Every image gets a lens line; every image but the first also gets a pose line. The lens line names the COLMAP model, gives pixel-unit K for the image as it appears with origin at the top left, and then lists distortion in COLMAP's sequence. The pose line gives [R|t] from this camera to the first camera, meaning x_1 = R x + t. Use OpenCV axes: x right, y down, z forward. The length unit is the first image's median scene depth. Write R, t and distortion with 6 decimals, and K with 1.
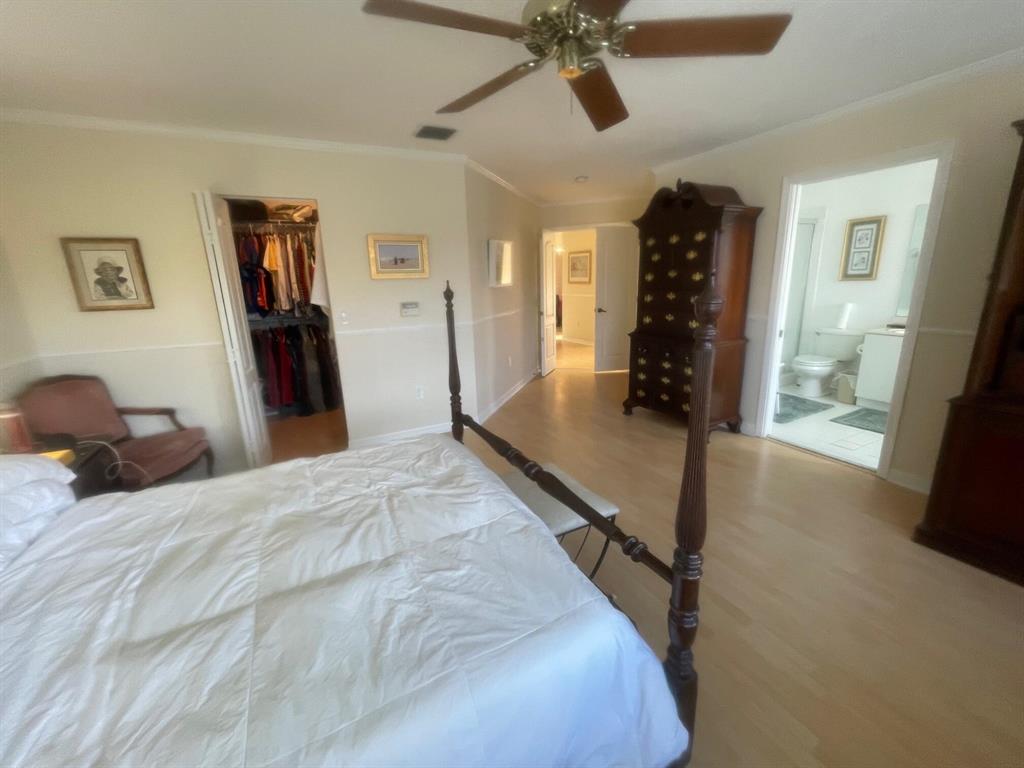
lens RADIAL K [[415.2, 0, 514.2], [0, 415.2, 384.9], [0, 0, 1]] dist [-0.005894, 0.001936]
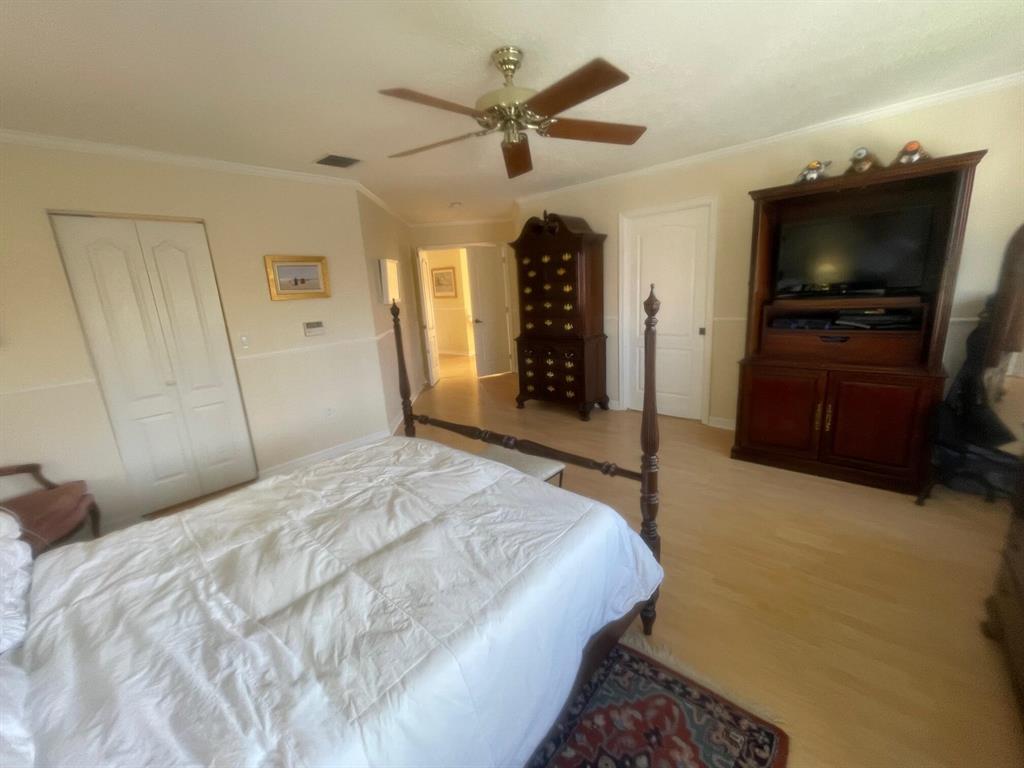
lens RADIAL K [[415.2, 0, 515.2], [0, 415.2, 385.7], [0, 0, 1]] dist [-0.005894, 0.001936]
pose [[0.930601, -0.110600, 0.348927, -0.333708], [0.121337, 0.992571, -0.008994, 0.042331], [-0.345340, 0.050708, 0.937107, -0.197646]]
